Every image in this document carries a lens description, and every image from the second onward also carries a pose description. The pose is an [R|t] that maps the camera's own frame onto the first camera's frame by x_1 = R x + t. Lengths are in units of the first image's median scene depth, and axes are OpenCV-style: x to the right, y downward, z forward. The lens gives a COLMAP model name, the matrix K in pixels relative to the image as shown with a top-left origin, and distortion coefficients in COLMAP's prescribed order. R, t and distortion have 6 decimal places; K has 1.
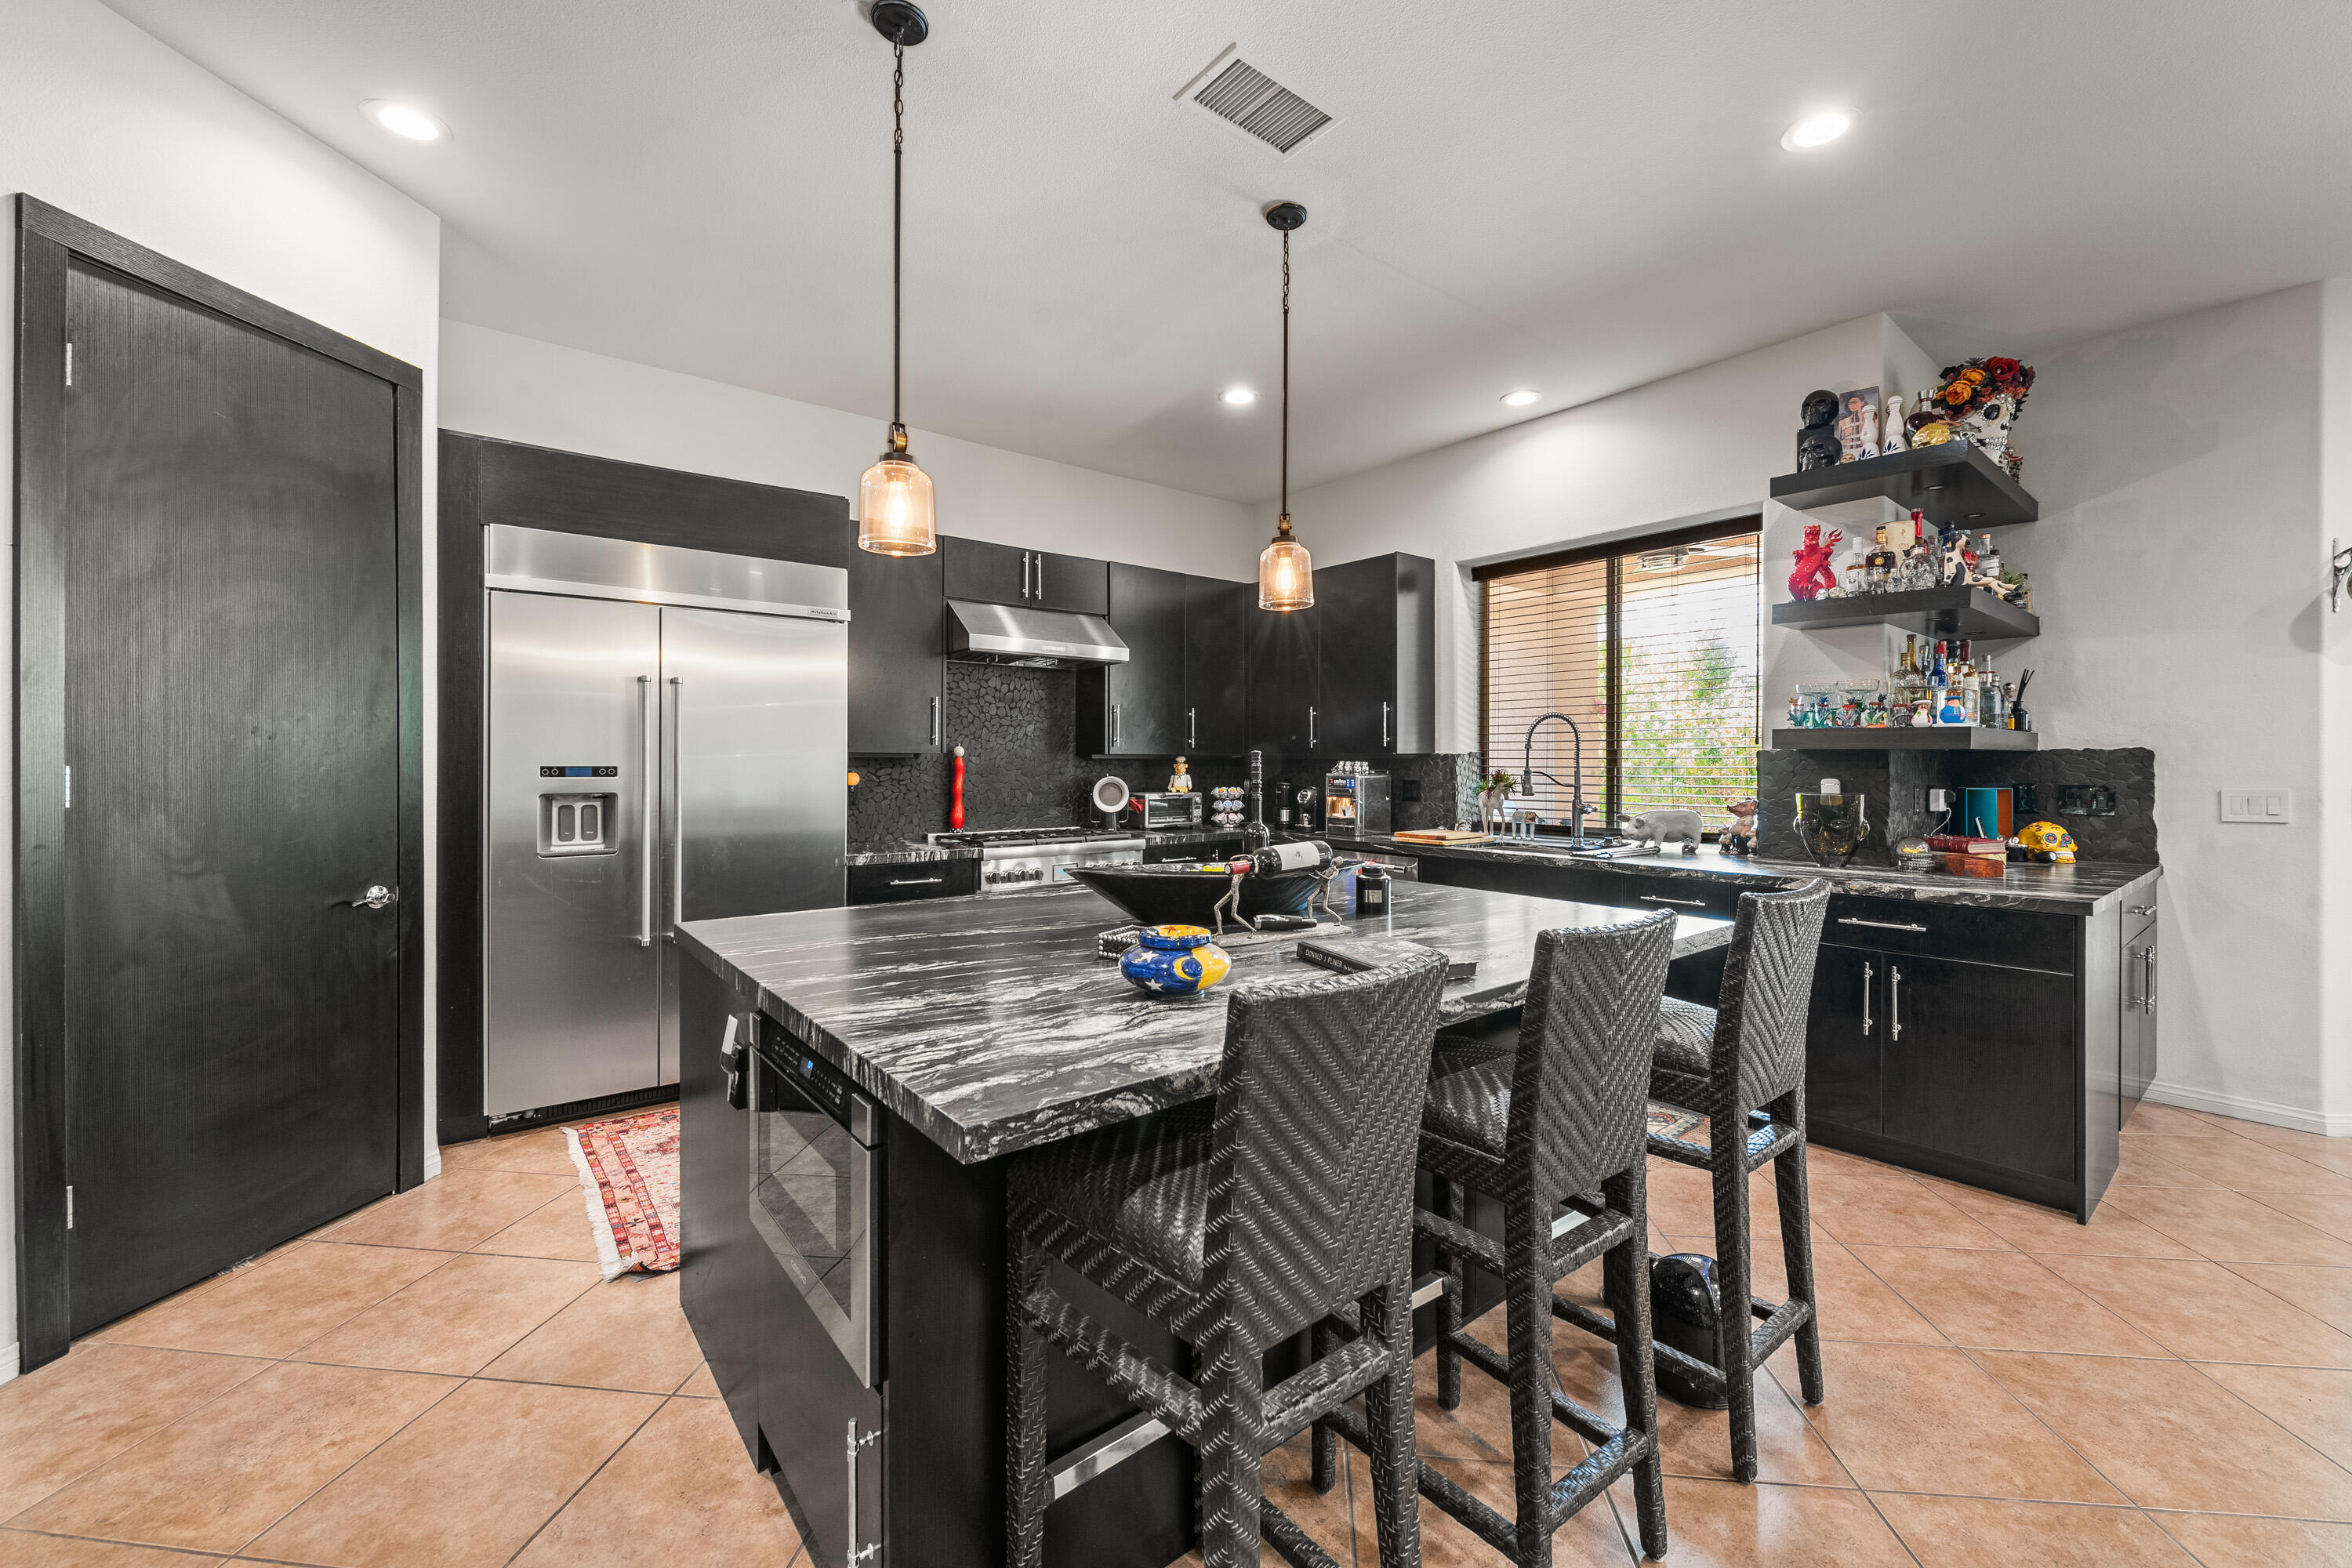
lens RADIAL K [[937.6, 0, 1188.8], [0, 937.6, 761.9], [0, 0, 1]] dist [0.002967, -0.003384]
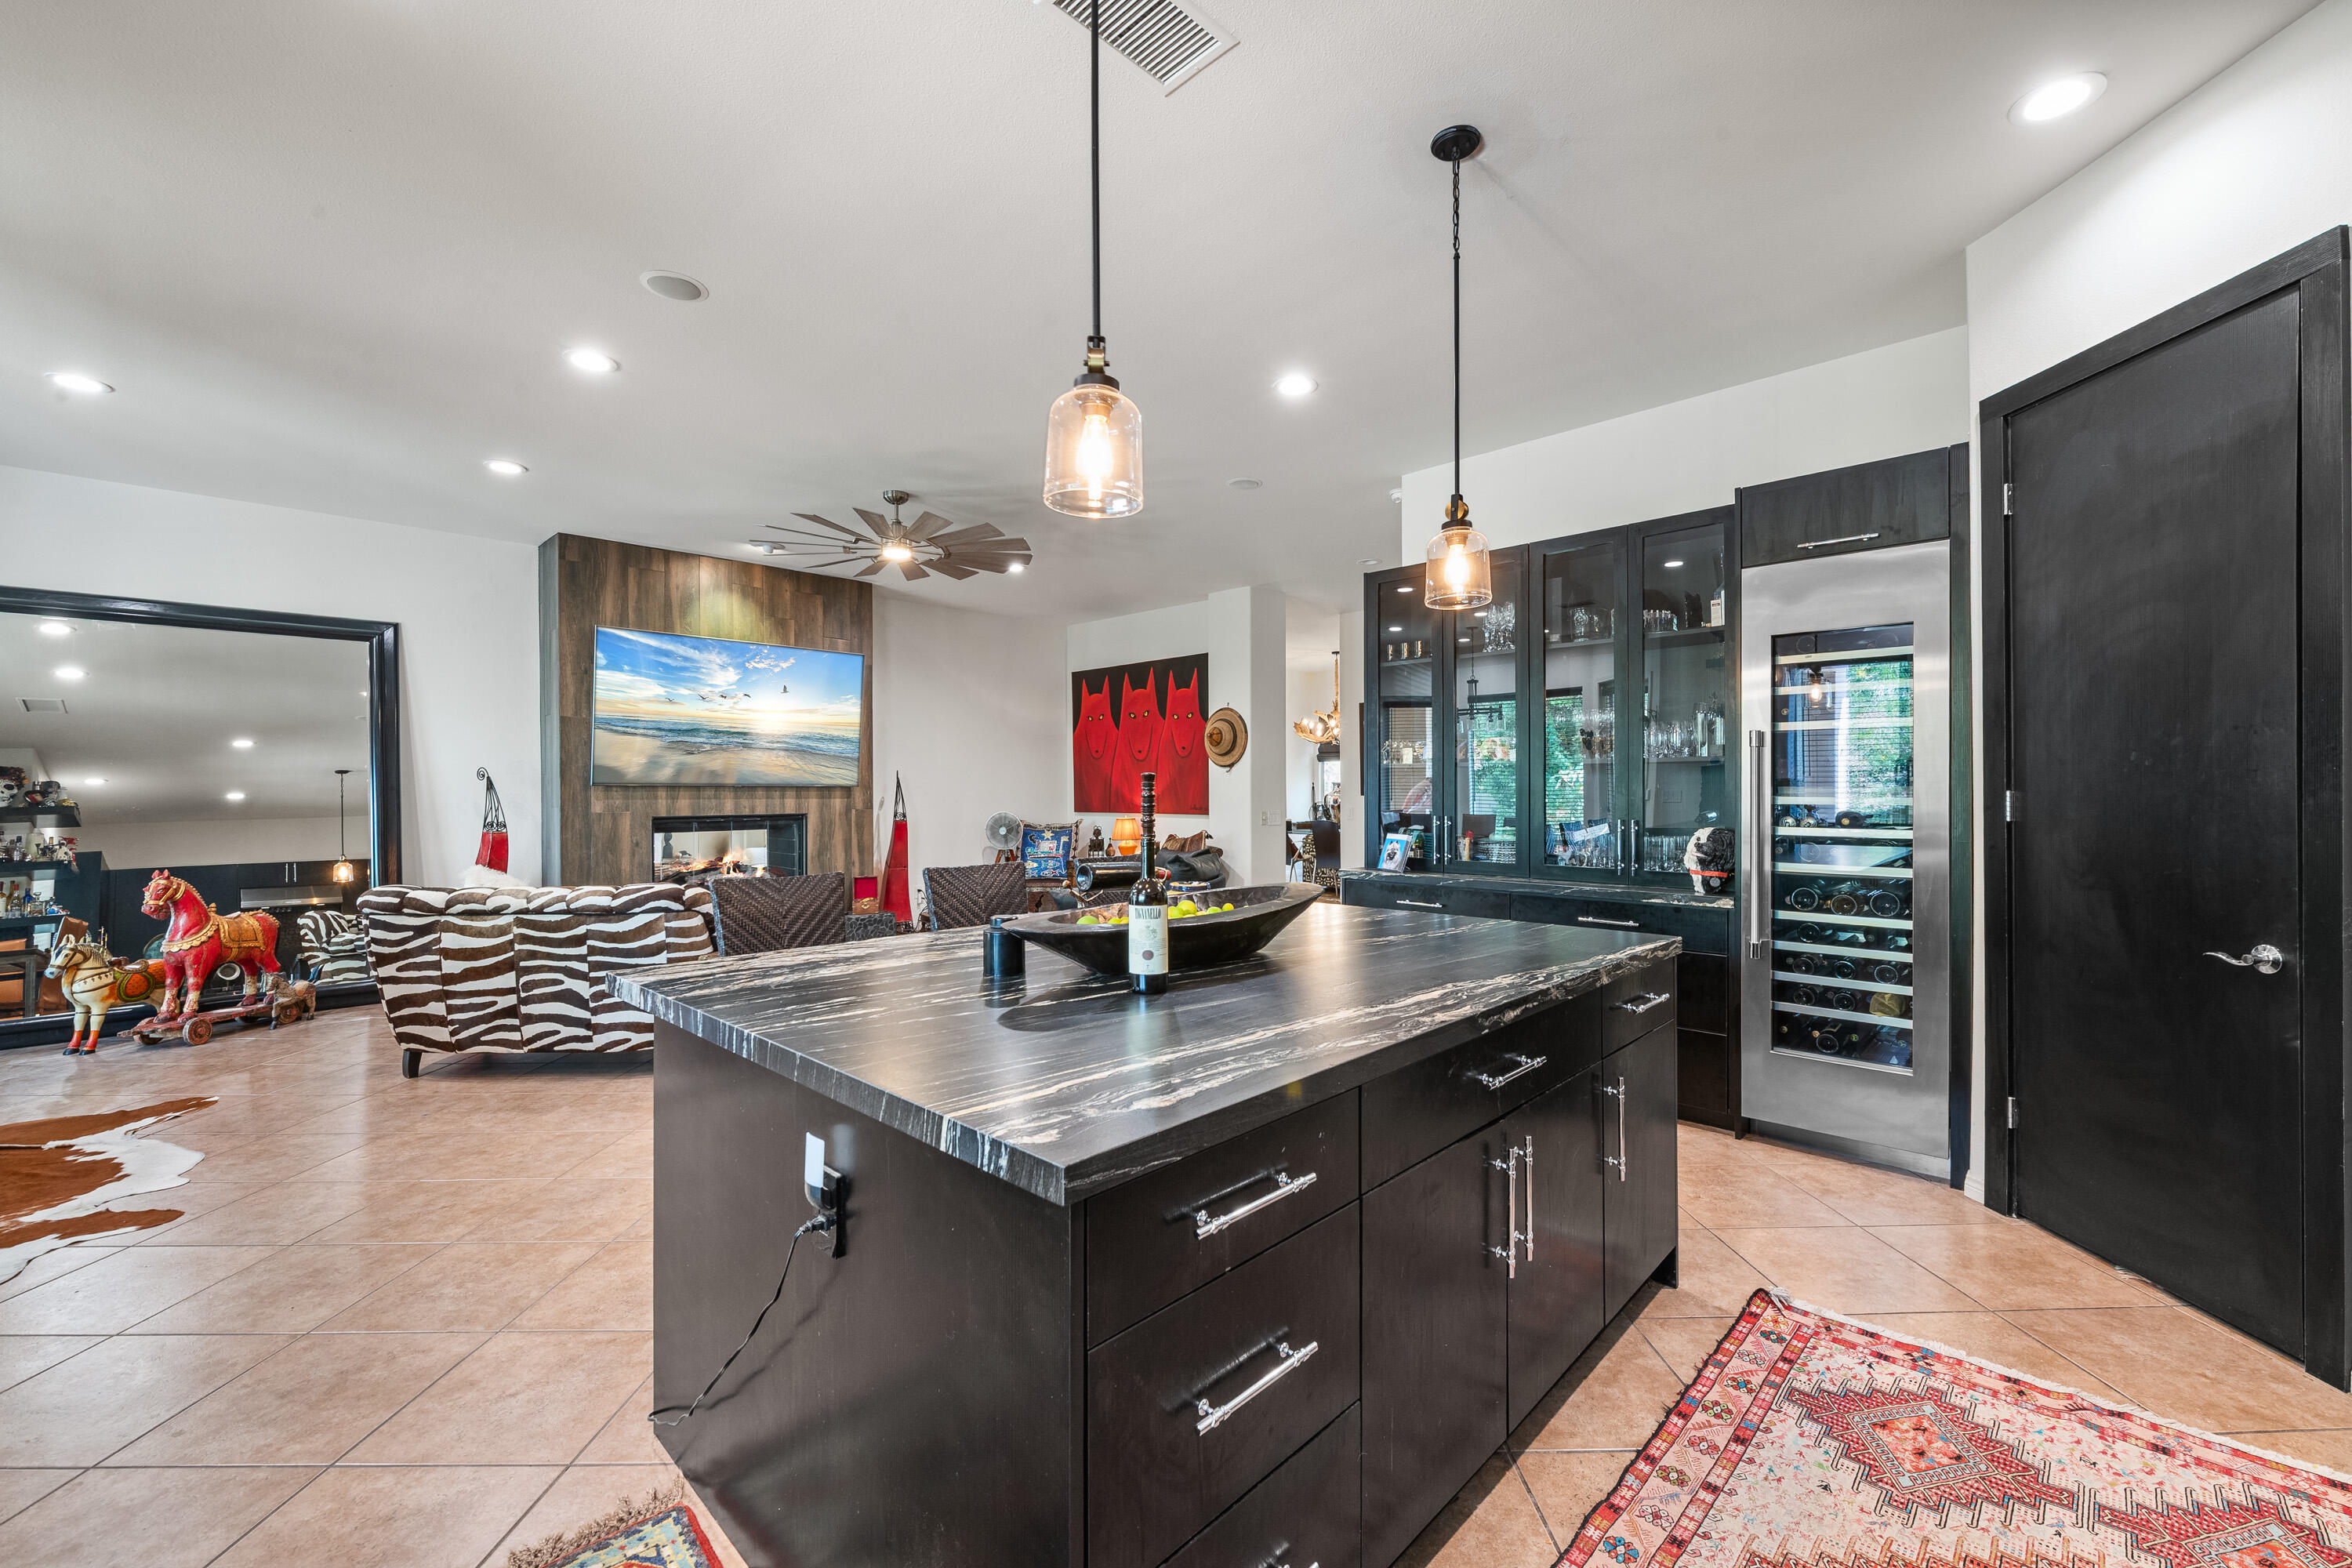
lens RADIAL K [[937.6, 0, 1187.7], [0, 937.6, 792.3], [0, 0, 1]] dist [0.002967, -0.003384]
pose [[-0.991751, 0.001745, -0.128168, 0.112706], [0.001286, 0.999992, 0.003667, 0.000302], [0.128173, 0.003472, -0.991746, 1.435686]]
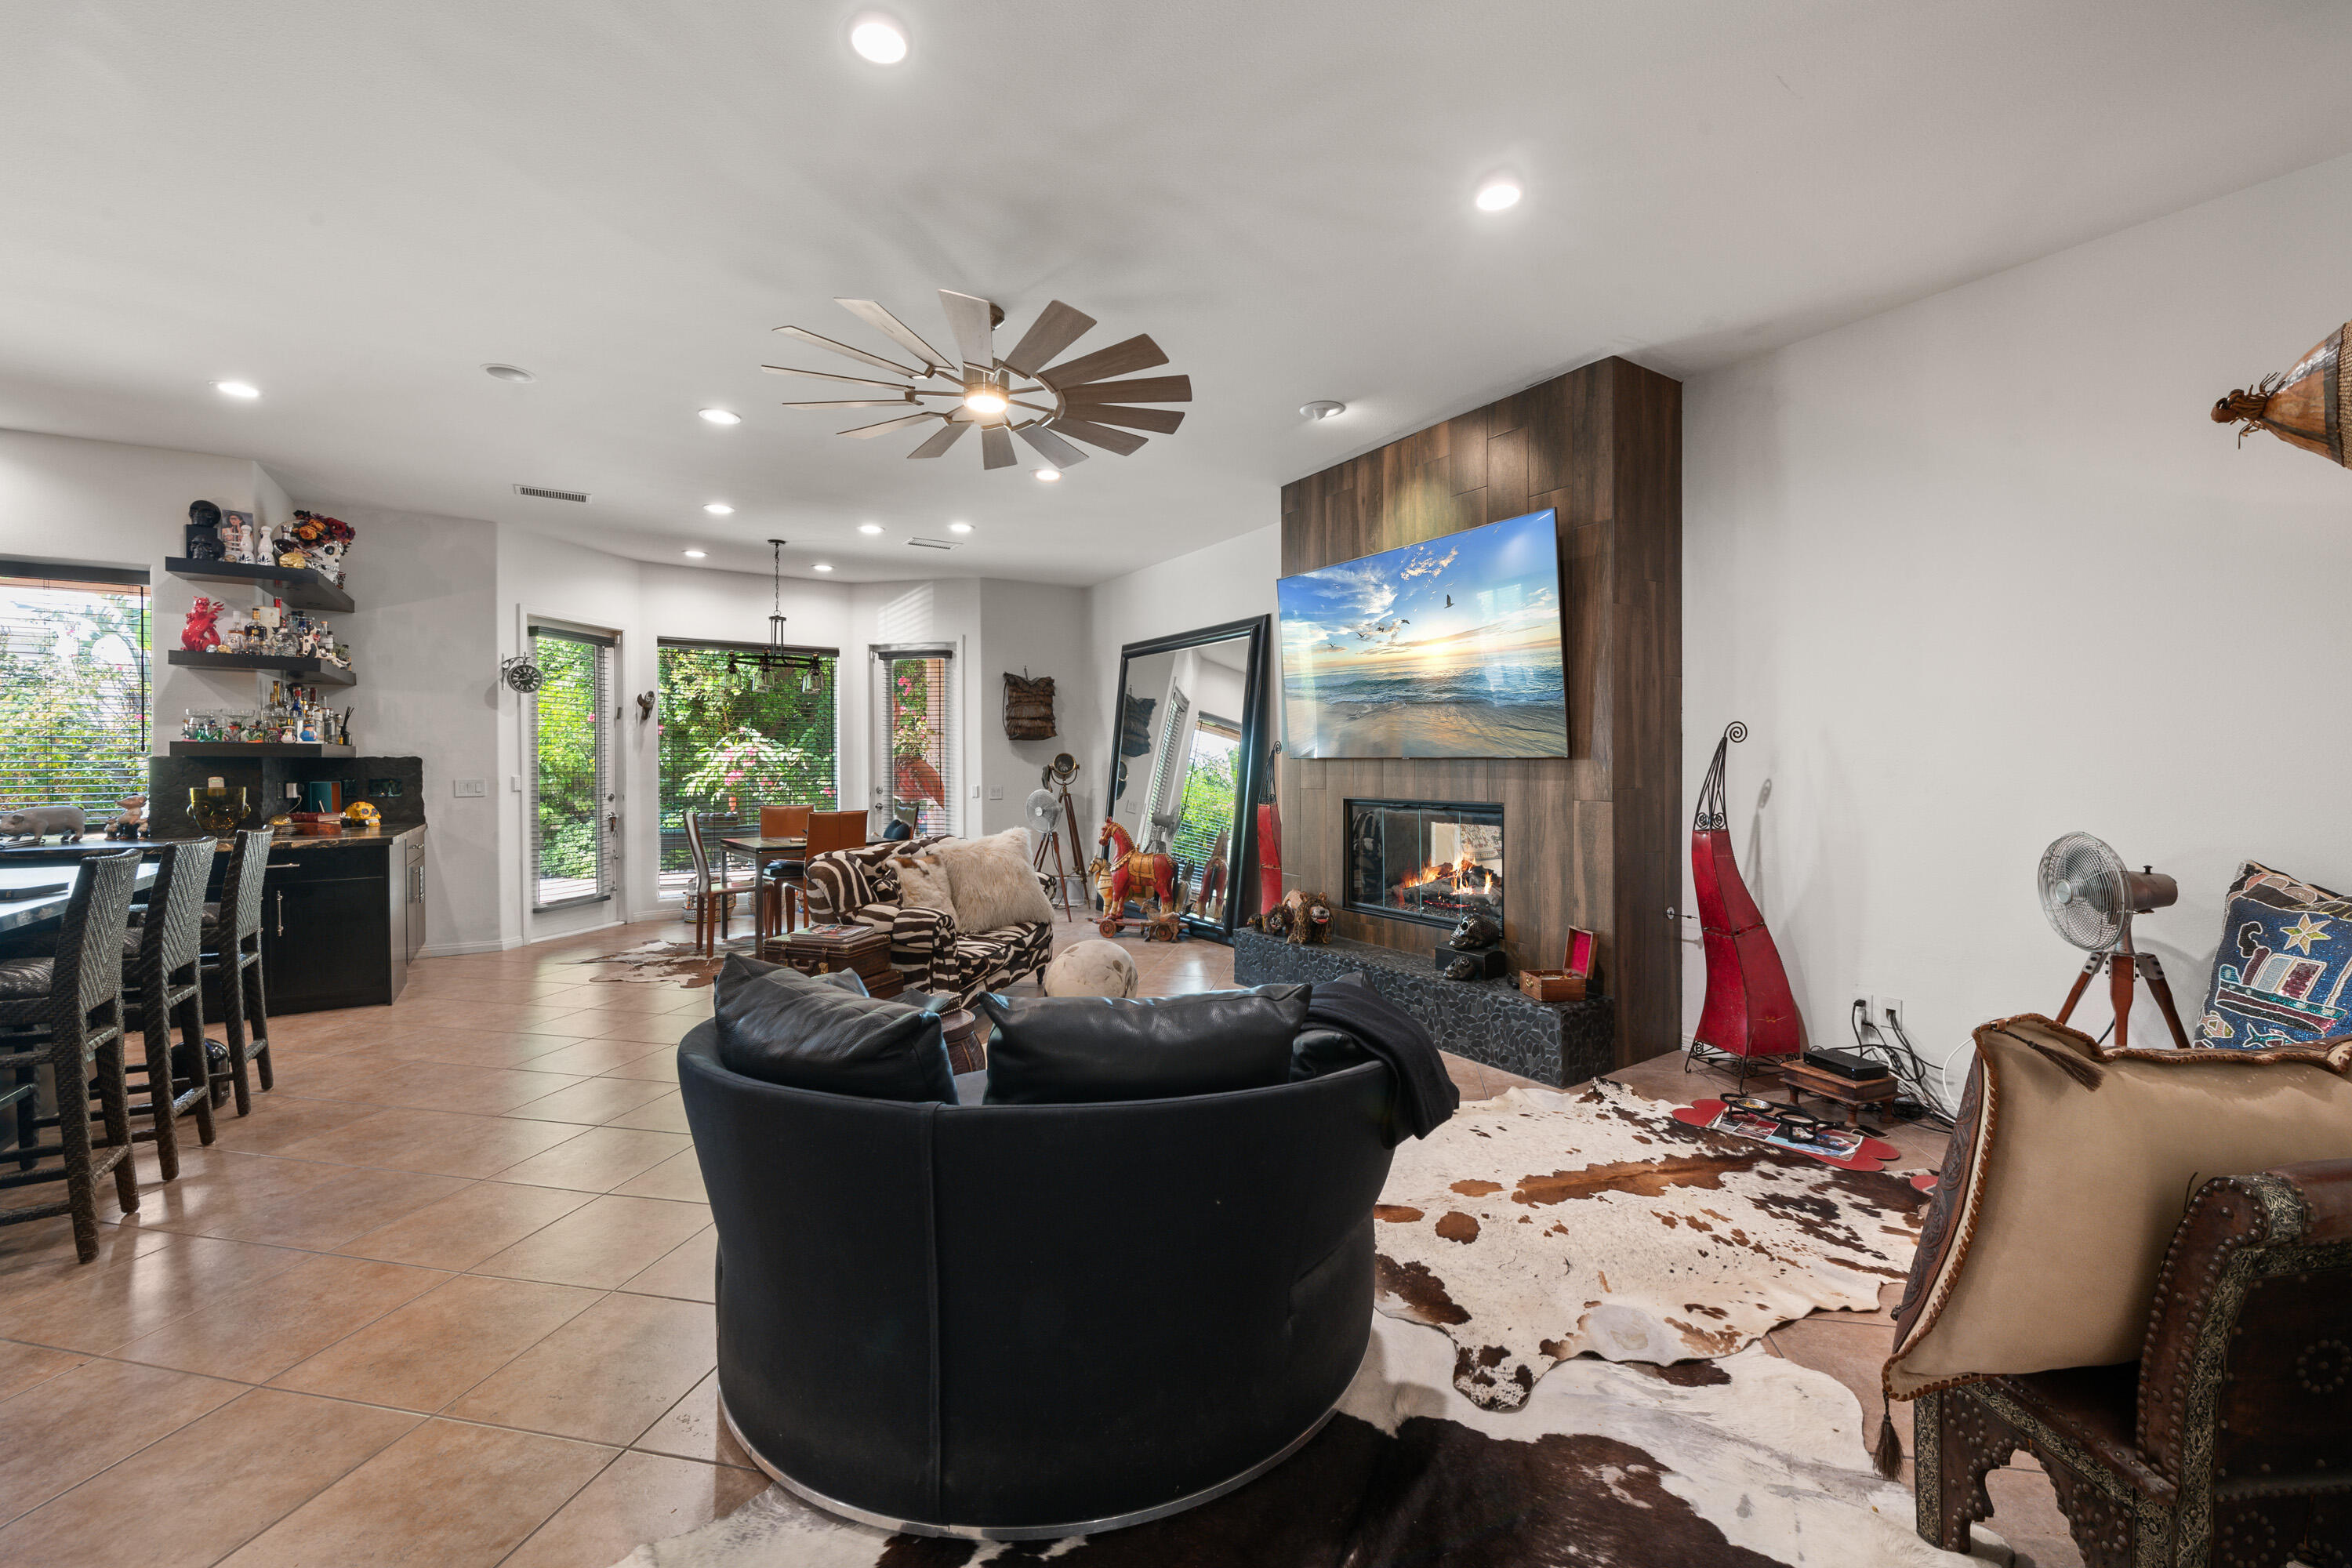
lens RADIAL K [[937.6, 0, 1186.1], [0, 937.6, 770.4], [0, 0, 1]] dist [0.002967, -0.003384]
pose [[0.090426, -0.009935, 0.995854, -0.598526], [0.002613, 0.999949, 0.009739, -0.002255], [-0.995900, 0.001722, 0.090447, -0.592873]]
